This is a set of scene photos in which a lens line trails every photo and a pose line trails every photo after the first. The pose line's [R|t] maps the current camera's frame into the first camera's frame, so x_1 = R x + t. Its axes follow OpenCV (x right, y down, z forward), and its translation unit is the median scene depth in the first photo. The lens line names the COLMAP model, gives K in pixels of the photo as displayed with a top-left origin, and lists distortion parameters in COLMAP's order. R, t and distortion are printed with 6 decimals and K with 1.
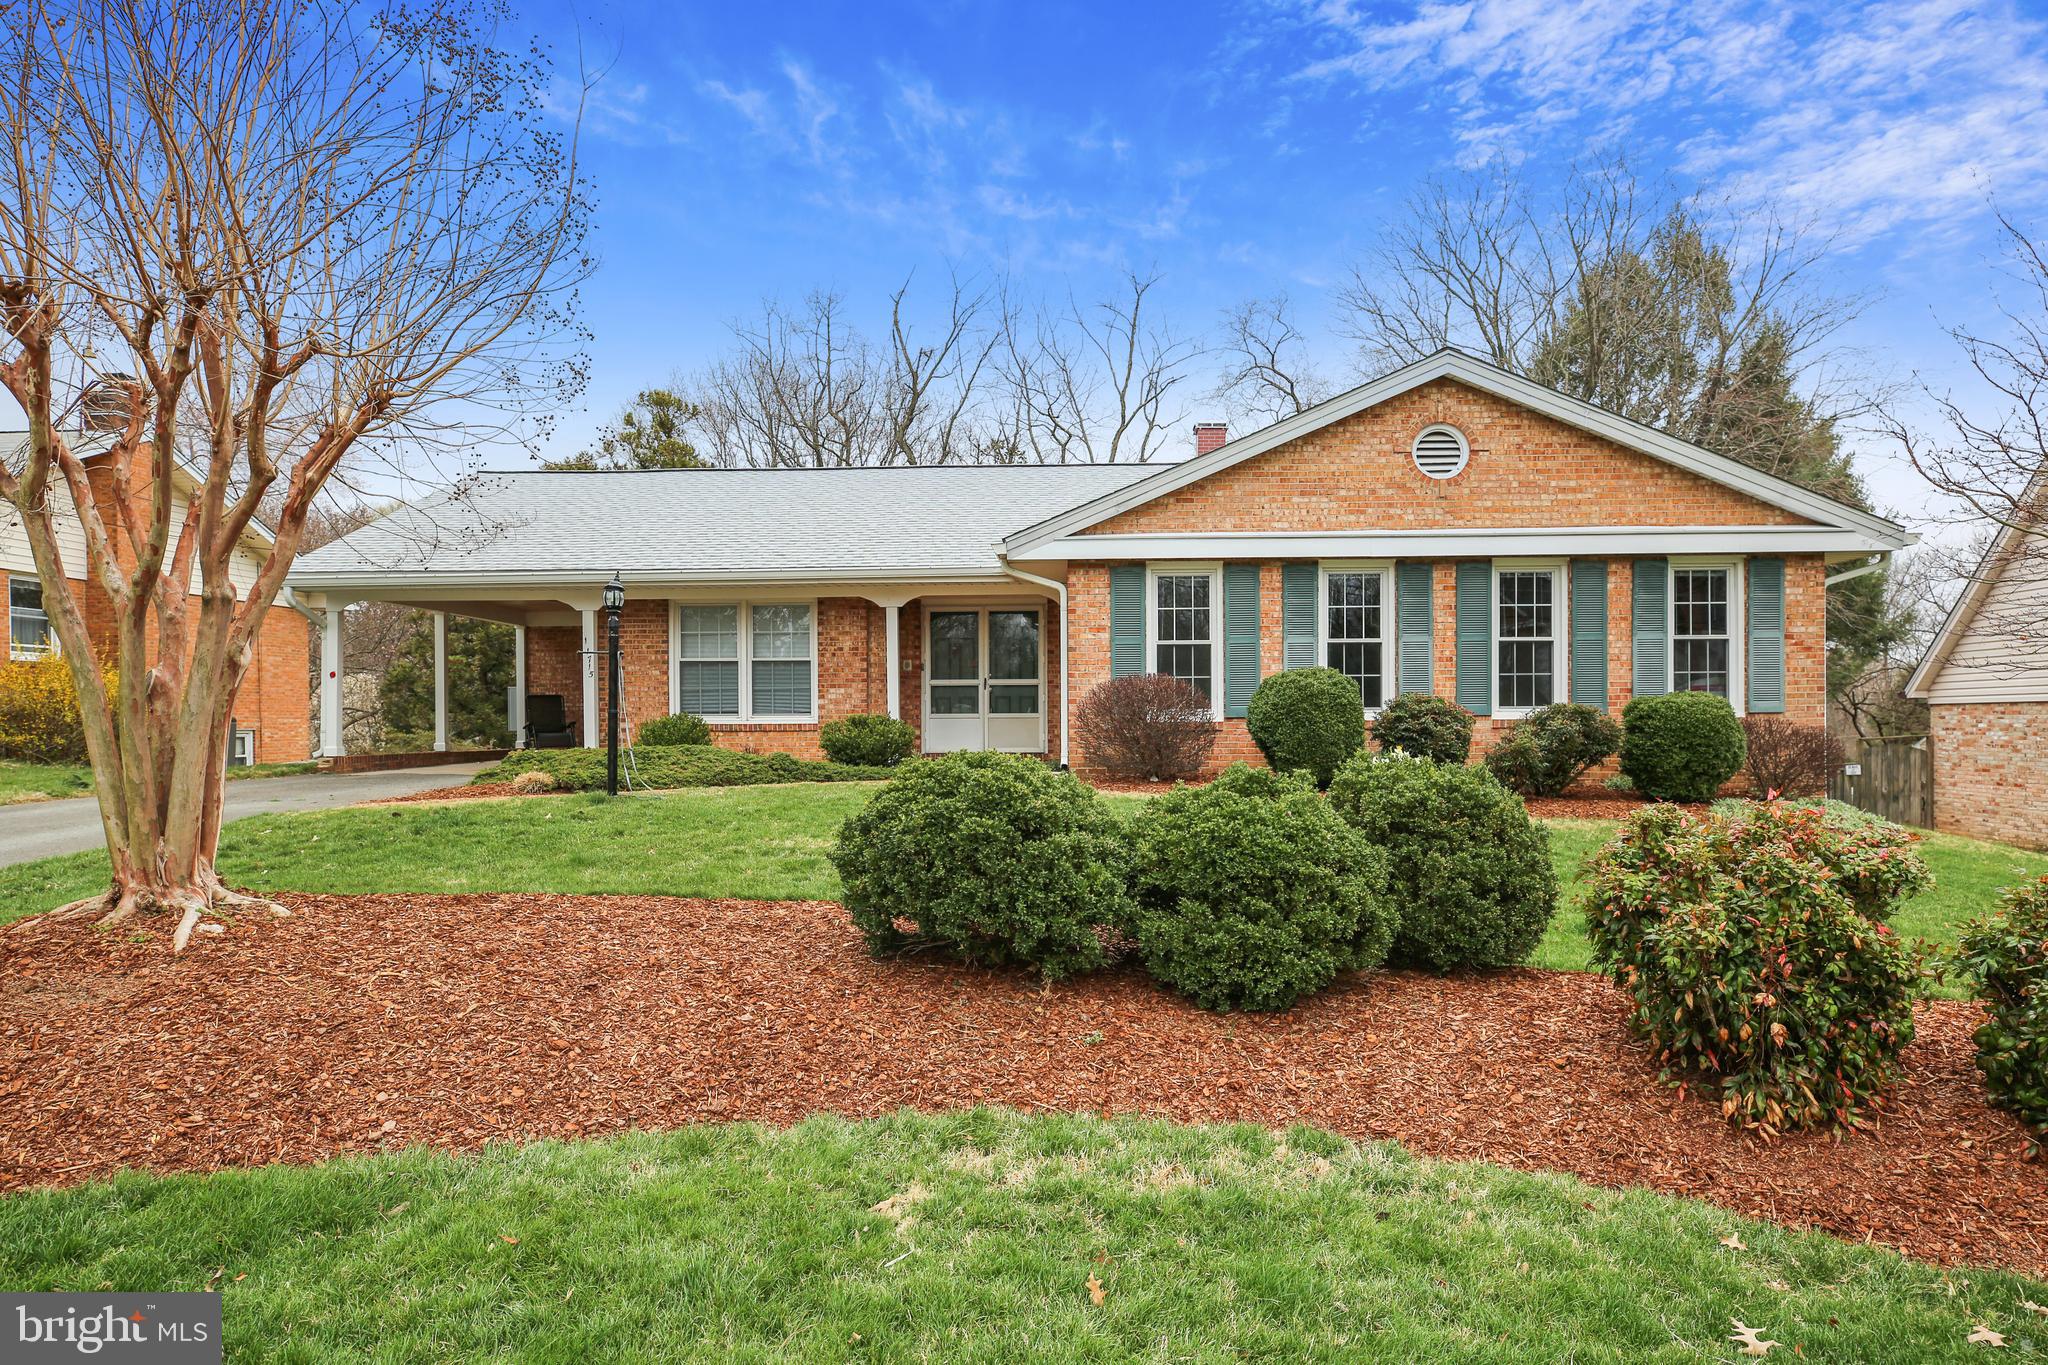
lens RADIAL K [[1214.8, 0, 1024.0], [0, 1214.8, 682.5], [0, 0, 1]] dist [-0.004746, -0.000730]
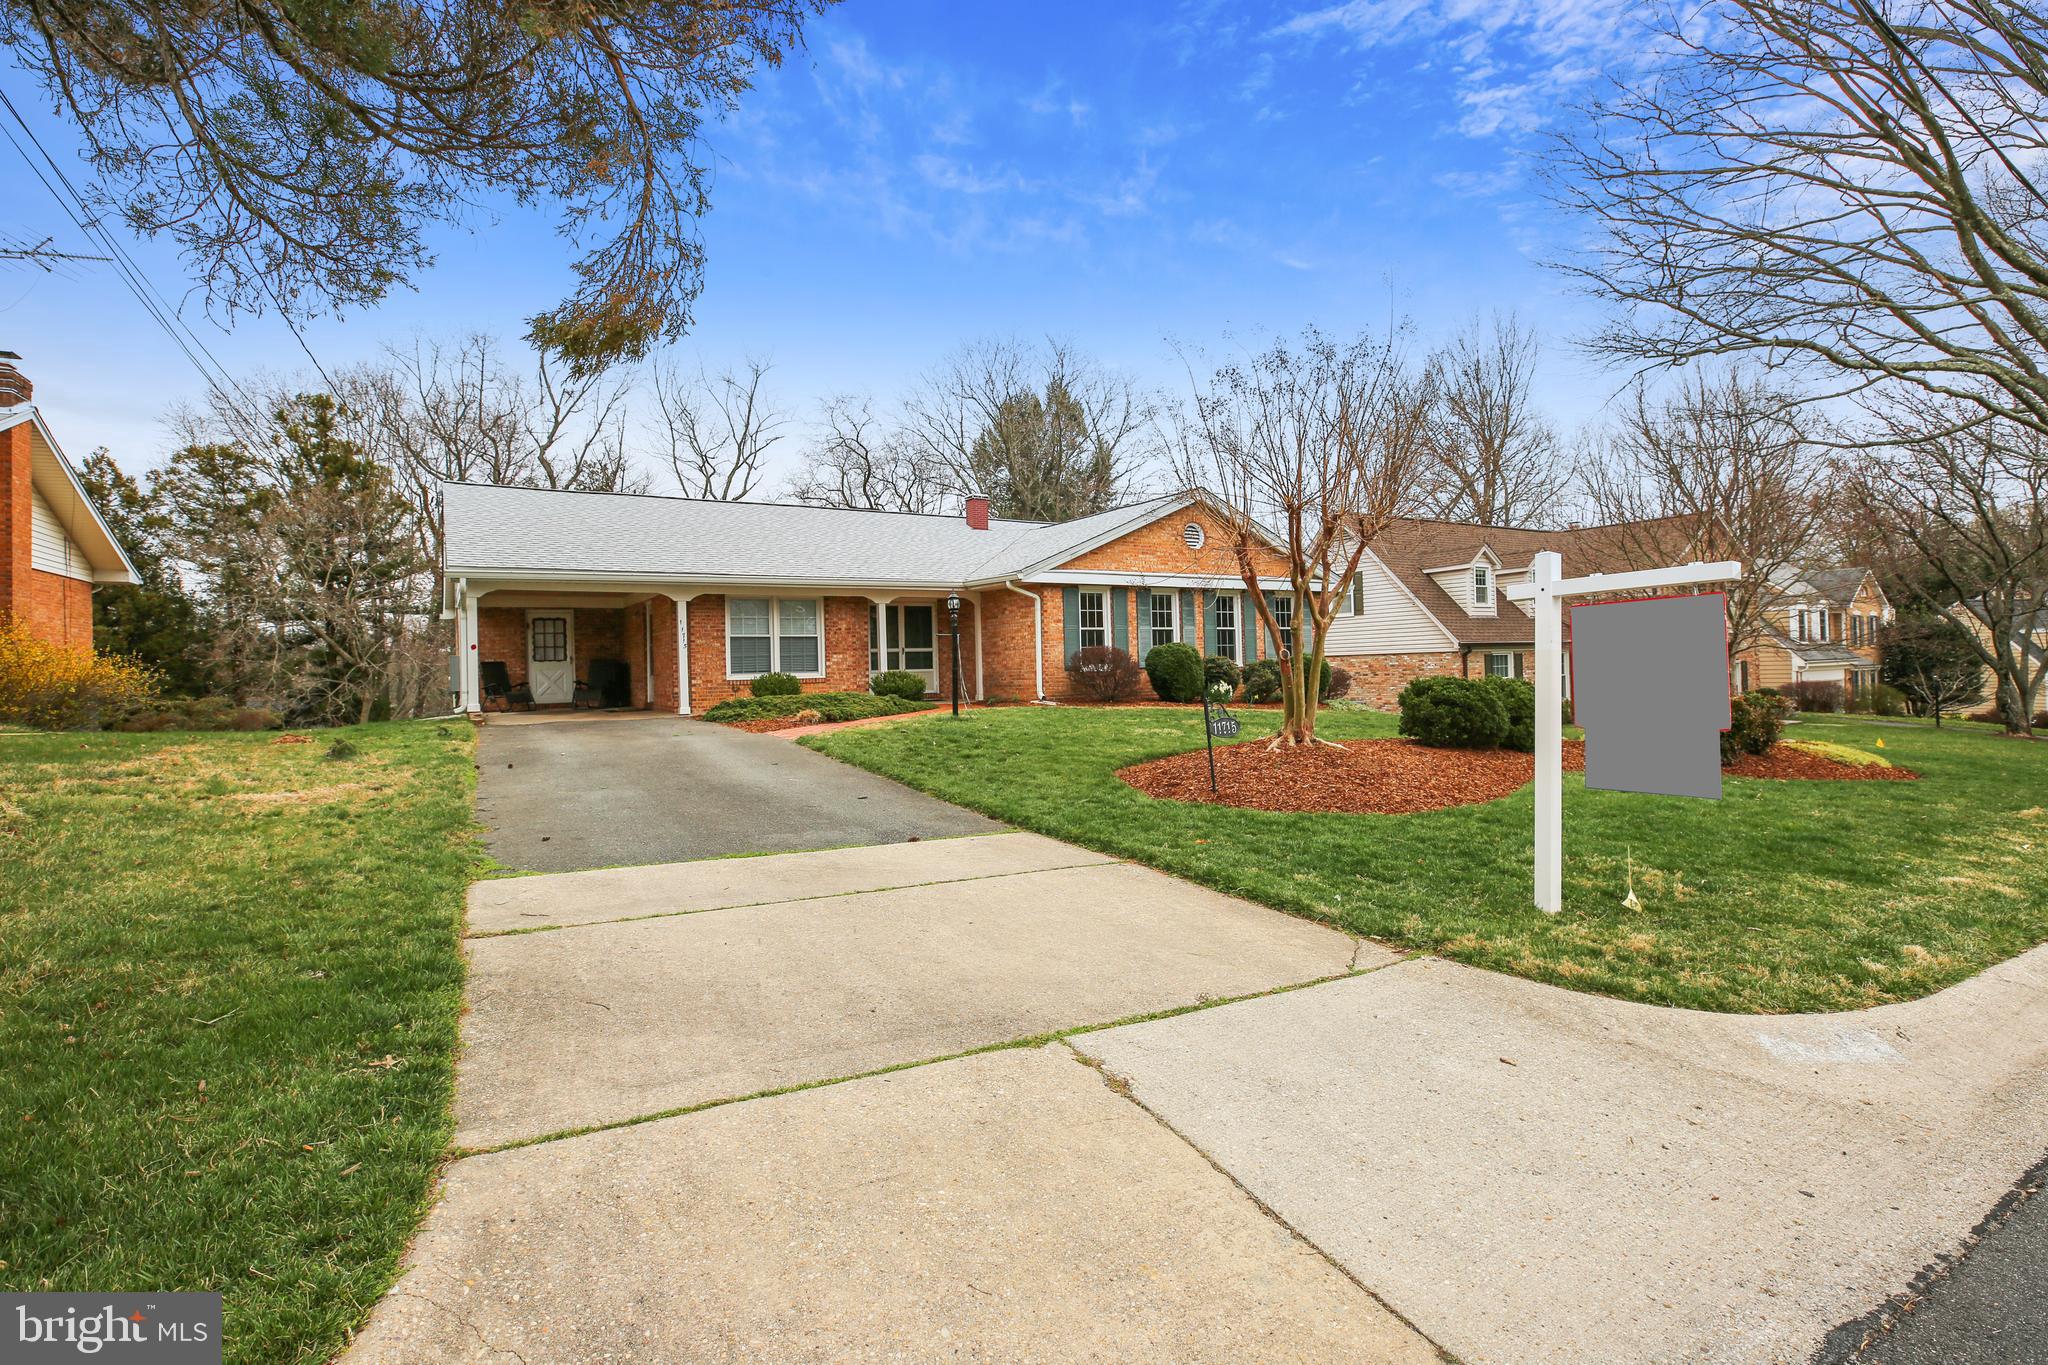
lens RADIAL K [[945.1, 0, 1012.5], [0, 945.1, 661.8], [0, 0, 1]] dist [-0.024476, 0.000458]
pose [[0.824703, -0.005269, 0.565542, -0.650788], [0.004721, 0.999986, 0.002432, 0.011732], [-0.565546, 0.000664, 0.824716, -0.118612]]
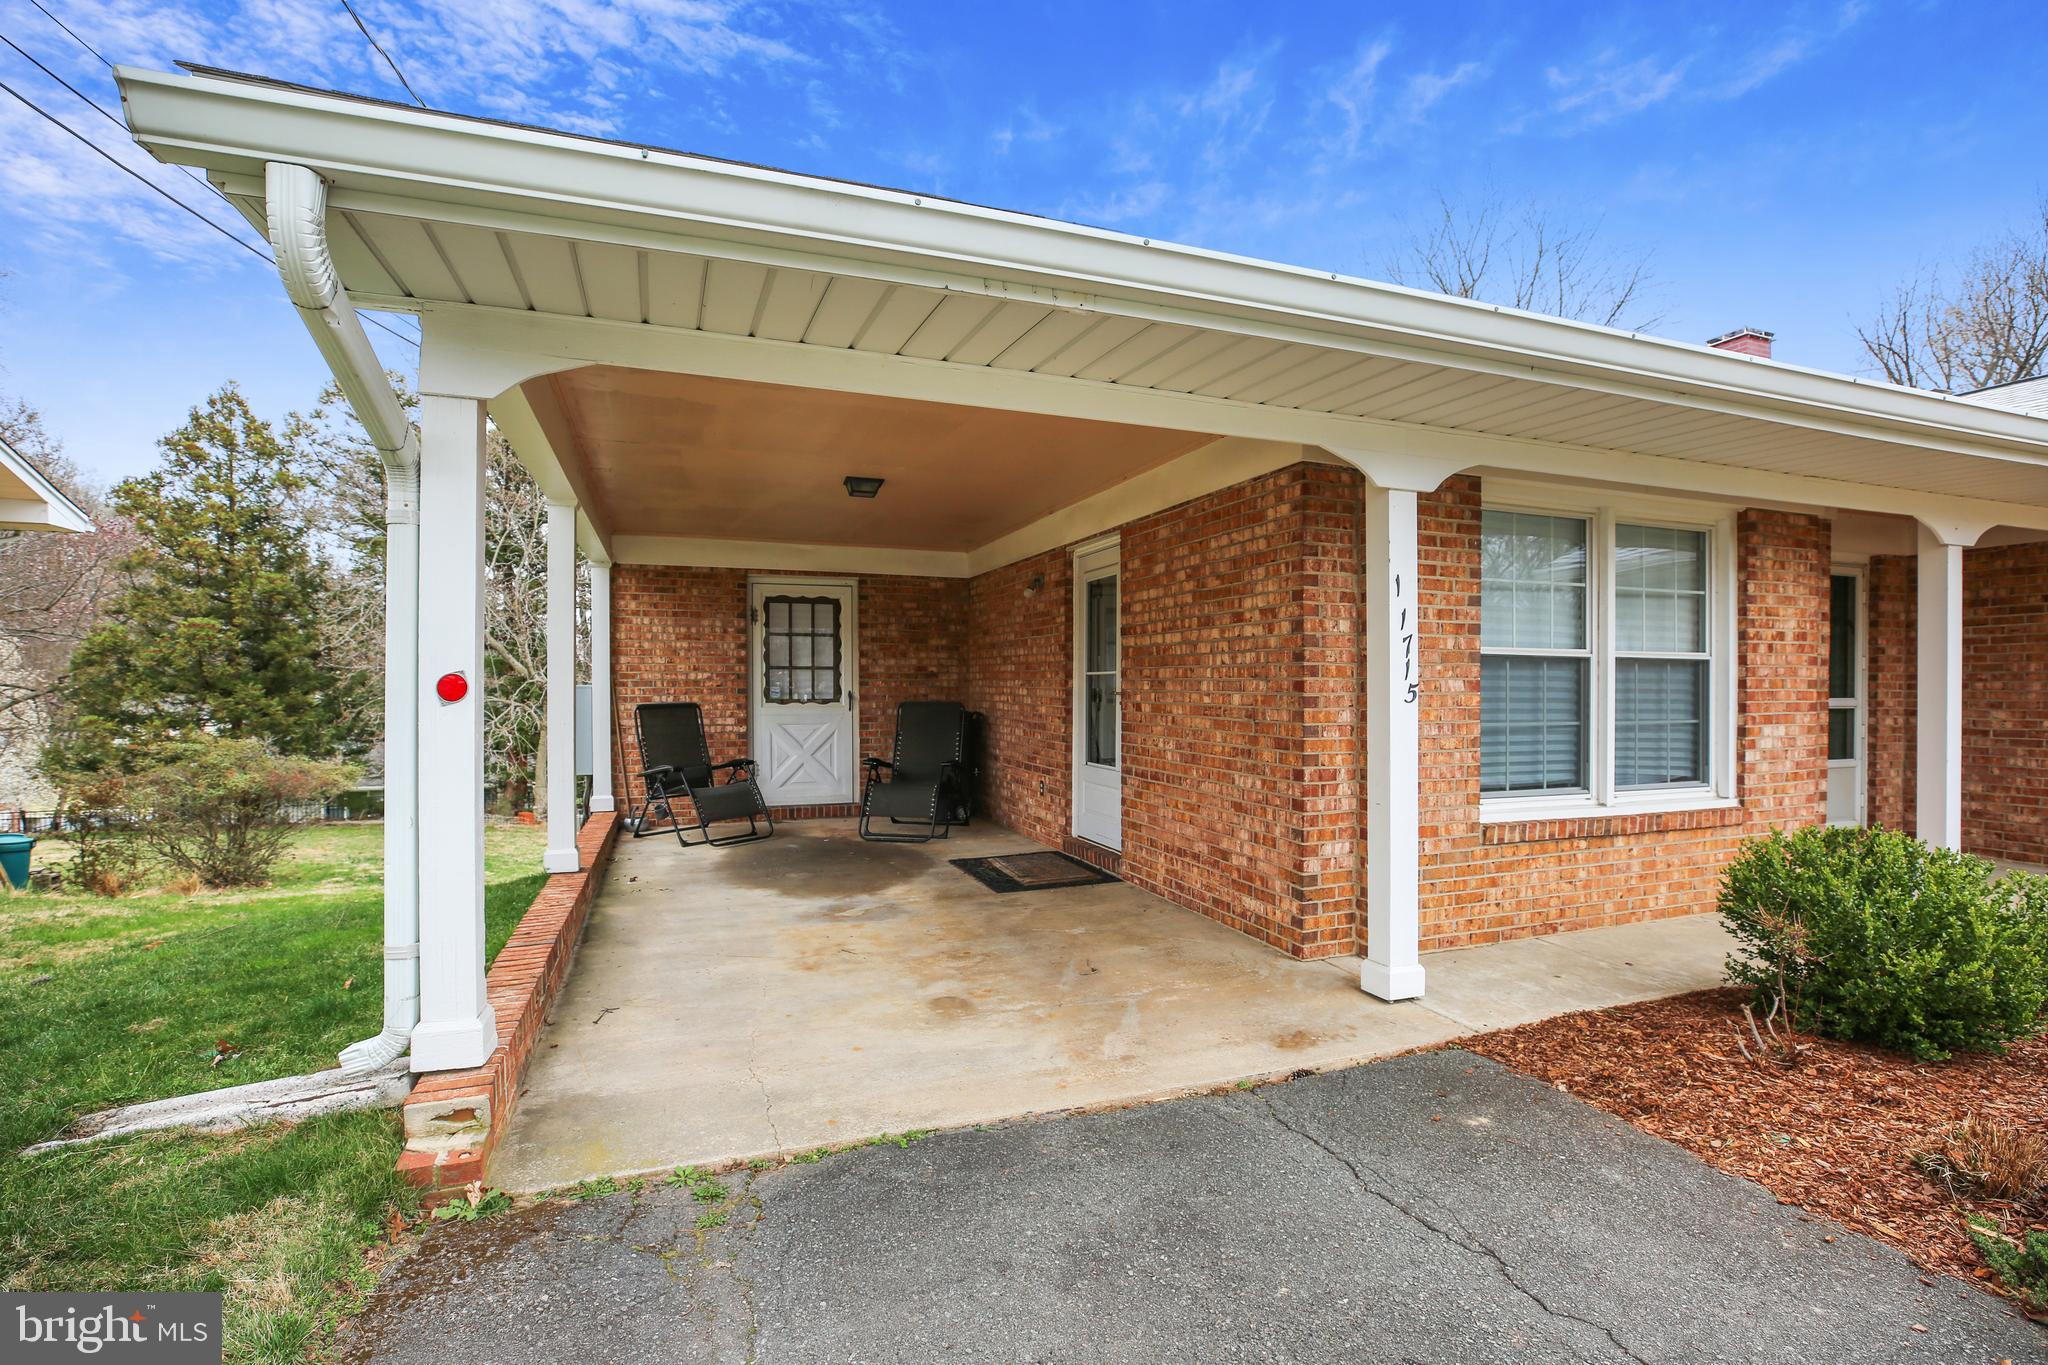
lens RADIAL K [[941.2, 0, 1025.3], [0, 941.2, 700.1], [0, 0, 1]] dist [-0.042693, 0.013633]
pose [[0.919024, 0.007398, 0.394132, -0.534064], [-0.020055, 0.999407, 0.028003, -0.008169], [-0.393690, -0.033640, 0.918627, 0.800709]]
